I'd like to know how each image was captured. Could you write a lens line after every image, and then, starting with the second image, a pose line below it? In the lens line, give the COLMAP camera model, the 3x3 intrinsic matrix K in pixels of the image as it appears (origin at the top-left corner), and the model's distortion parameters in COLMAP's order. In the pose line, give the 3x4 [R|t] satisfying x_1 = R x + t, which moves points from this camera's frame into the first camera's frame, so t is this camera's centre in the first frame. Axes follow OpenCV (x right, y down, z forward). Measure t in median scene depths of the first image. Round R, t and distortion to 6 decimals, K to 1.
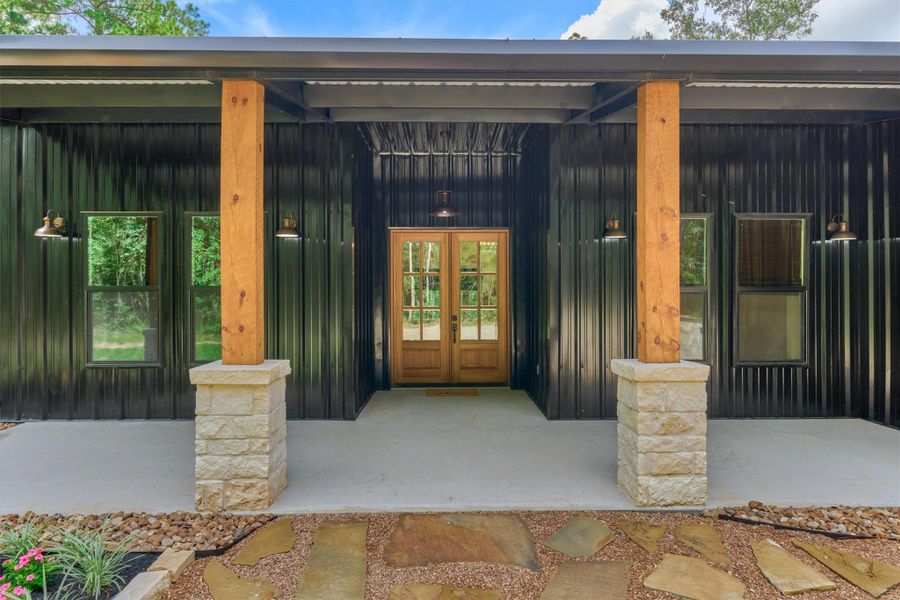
lens RADIAL K [[382.3, 0, 450.0], [0, 382.3, 300.0], [0, 0, 1]] dist [0.000389, 0.000213]
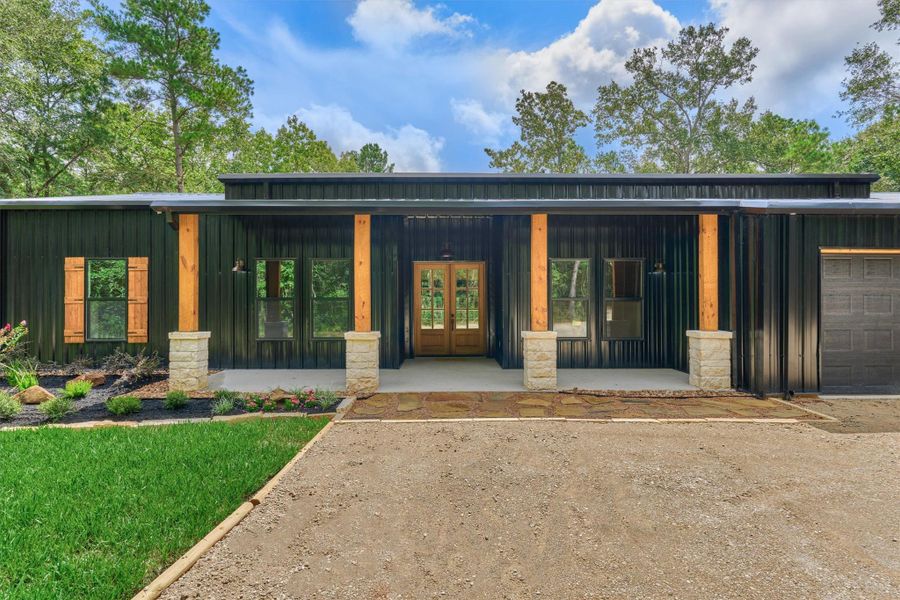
lens RADIAL K [[382.3, 0, 450.0], [0, 382.3, 300.0], [0, 0, 1]] dist [0.000389, 0.000213]
pose [[0.999996, -0.001234, 0.002635, -0.003069], [0.001262, 0.999940, -0.010857, -0.002826], [-0.002622, 0.010860, 0.999938, -0.661369]]
